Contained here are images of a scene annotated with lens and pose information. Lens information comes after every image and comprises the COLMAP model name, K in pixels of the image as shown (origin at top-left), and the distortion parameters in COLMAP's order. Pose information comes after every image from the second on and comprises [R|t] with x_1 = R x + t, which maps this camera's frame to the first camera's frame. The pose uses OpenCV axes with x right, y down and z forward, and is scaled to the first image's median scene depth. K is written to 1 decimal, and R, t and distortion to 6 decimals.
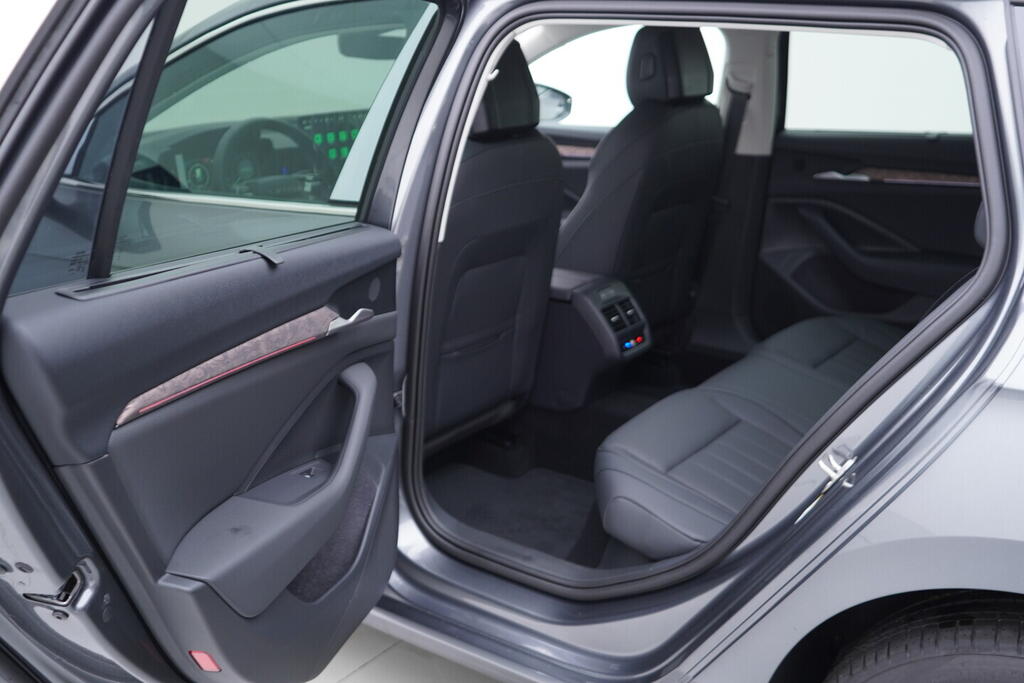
lens RADIAL K [[1054.5, 0, 512.0], [0, 1054.5, 341.5], [0, 0, 1]] dist [-0.010329, -0.016083]
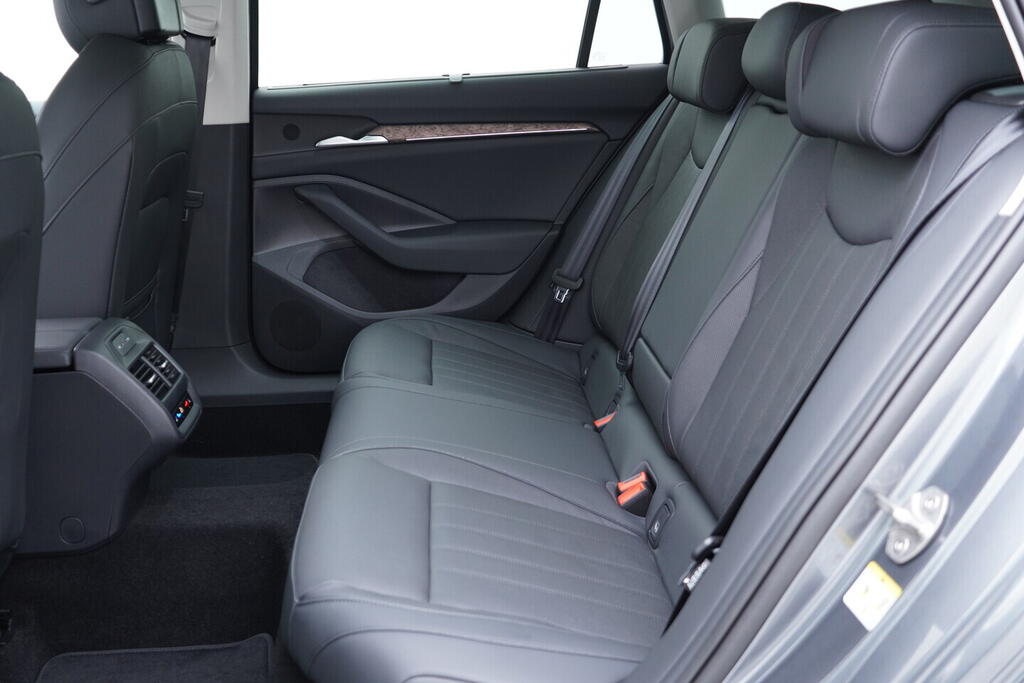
lens RADIAL K [[1054.5, 0, 512.0], [0, 1054.5, 341.5], [0, 0, 1]] dist [-0.010329, -0.016083]
pose [[0.752593, -0.191918, 0.629898, -0.114998], [0.208517, 0.976816, 0.048484, -0.026094], [-0.624600, 0.094856, 0.775163, 0.346024]]
